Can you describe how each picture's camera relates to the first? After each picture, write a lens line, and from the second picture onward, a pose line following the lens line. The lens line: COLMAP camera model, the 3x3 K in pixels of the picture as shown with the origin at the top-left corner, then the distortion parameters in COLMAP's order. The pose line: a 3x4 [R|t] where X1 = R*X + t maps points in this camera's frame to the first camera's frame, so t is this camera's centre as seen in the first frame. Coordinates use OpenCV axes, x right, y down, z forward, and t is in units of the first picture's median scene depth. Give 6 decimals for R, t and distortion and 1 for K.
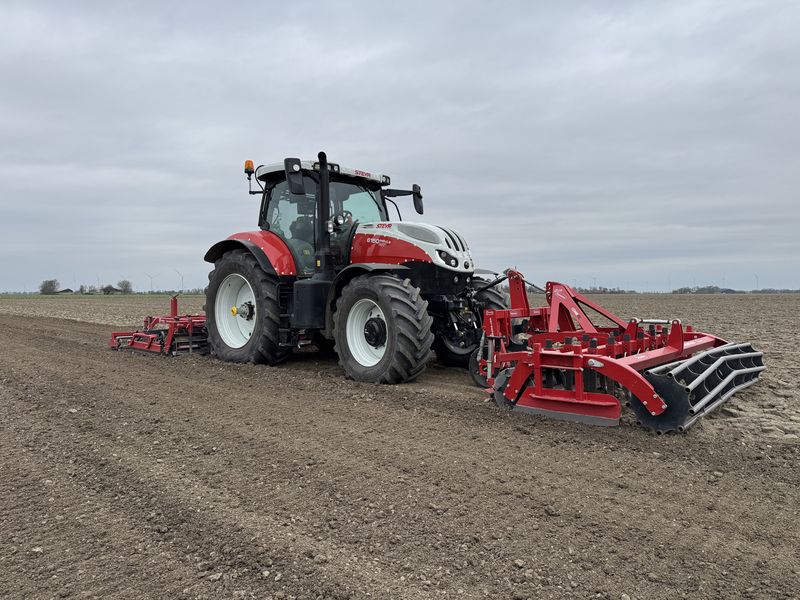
lens RADIAL K [[566.4, 0, 395.3], [0, 566.4, 293.4], [0, 0, 1]] dist [0.014569, -0.011748]
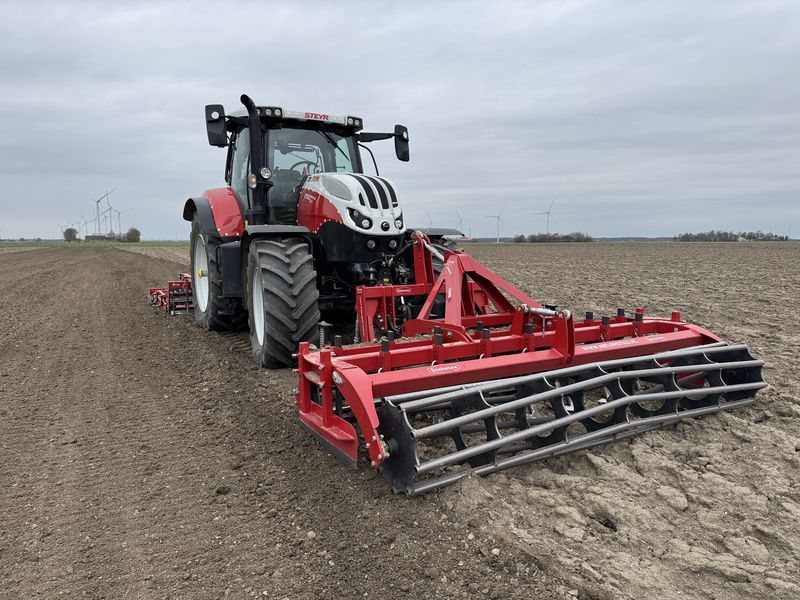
lens RADIAL K [[566.4, 0, 405.6], [0, 566.4, 308.1], [0, 0, 1]] dist [0.014569, -0.011748]
pose [[0.950280, 0.039305, -0.308907, 0.406971], [-0.002527, 0.992943, 0.118567, -0.030149], [0.311387, -0.111891, 0.943673, 0.234088]]
